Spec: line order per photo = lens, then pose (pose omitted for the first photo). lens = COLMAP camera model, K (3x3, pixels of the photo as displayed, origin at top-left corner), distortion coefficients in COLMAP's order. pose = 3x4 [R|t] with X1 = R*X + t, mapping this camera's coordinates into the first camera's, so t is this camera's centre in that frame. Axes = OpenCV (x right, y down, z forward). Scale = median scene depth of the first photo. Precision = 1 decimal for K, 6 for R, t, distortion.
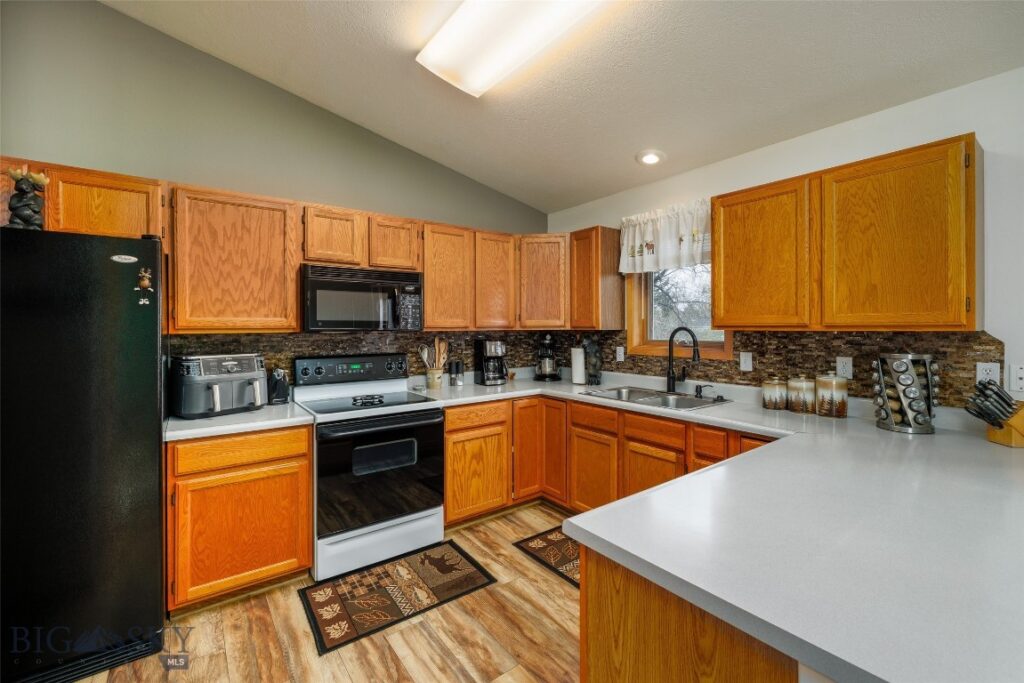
lens RADIAL K [[431.4, 0, 512.2], [0, 431.4, 329.1], [0, 0, 1]] dist [-0.000172, 0.000134]
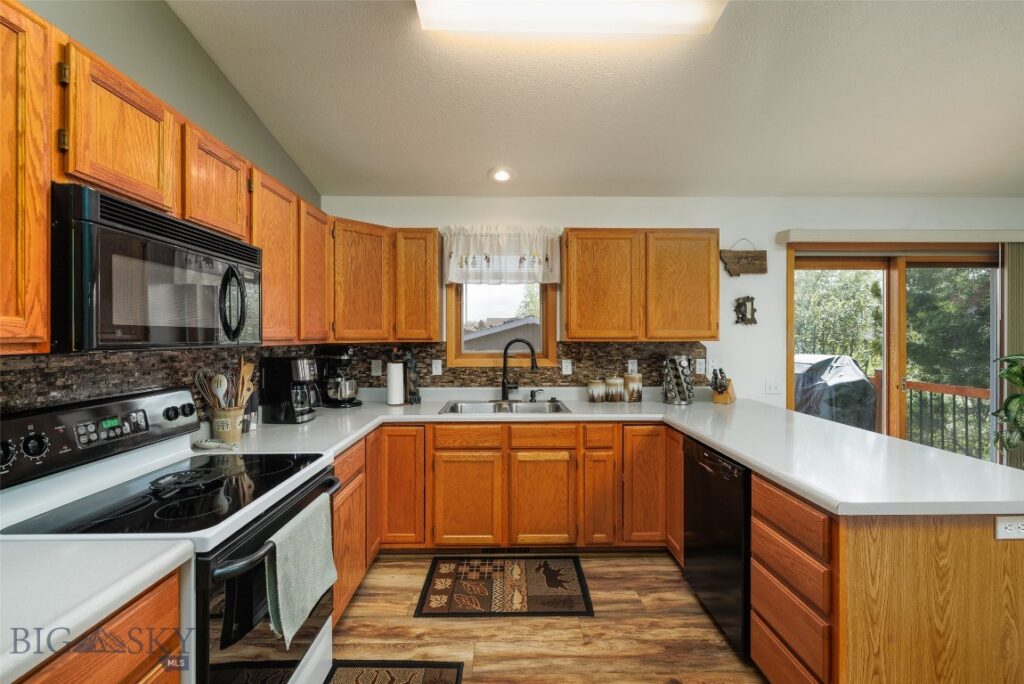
lens RADIAL K [[431.4, 0, 508.2], [0, 431.4, 338.5], [0, 0, 1]] dist [-0.000172, 0.000134]
pose [[0.594087, -0.000628, 0.804400, -0.552392], [0.004596, 0.999986, -0.002613, -0.003199], [-0.804387, 0.005249, 0.594082, 0.415845]]
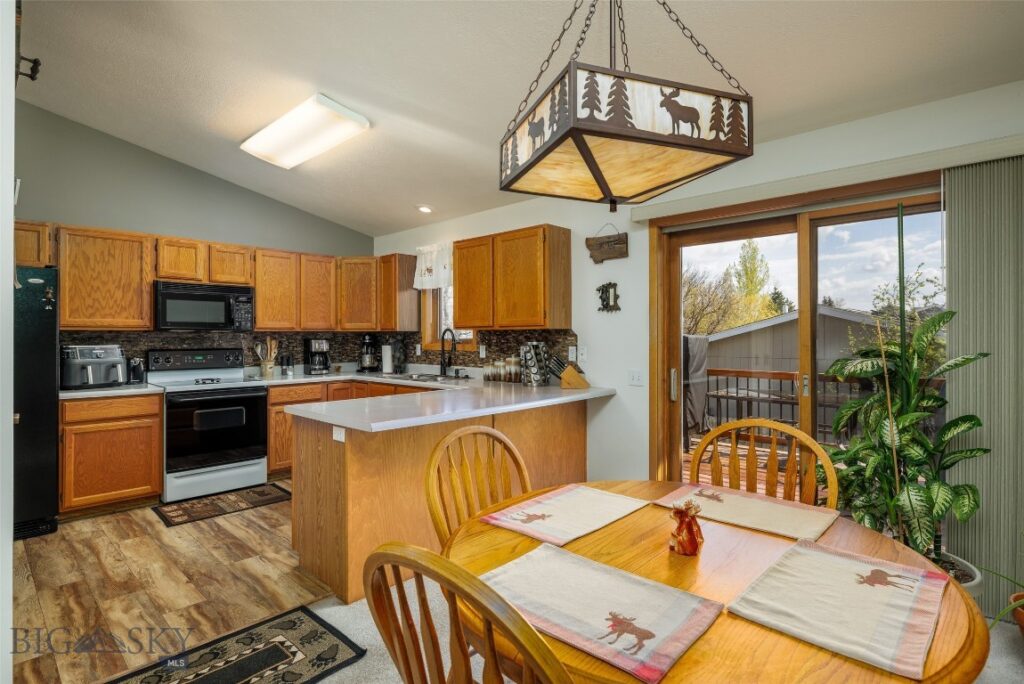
lens RADIAL K [[502.9, 0, 501.7], [0, 502.9, 336.4], [0, 0, 1]] dist [-0.001900, 0.000920]
pose [[0.986389, 0.002439, 0.164410, 0.329414], [-0.001427, 0.999979, -0.006279, 0.034680], [-0.164422, 0.005959, 0.986372, -0.737403]]
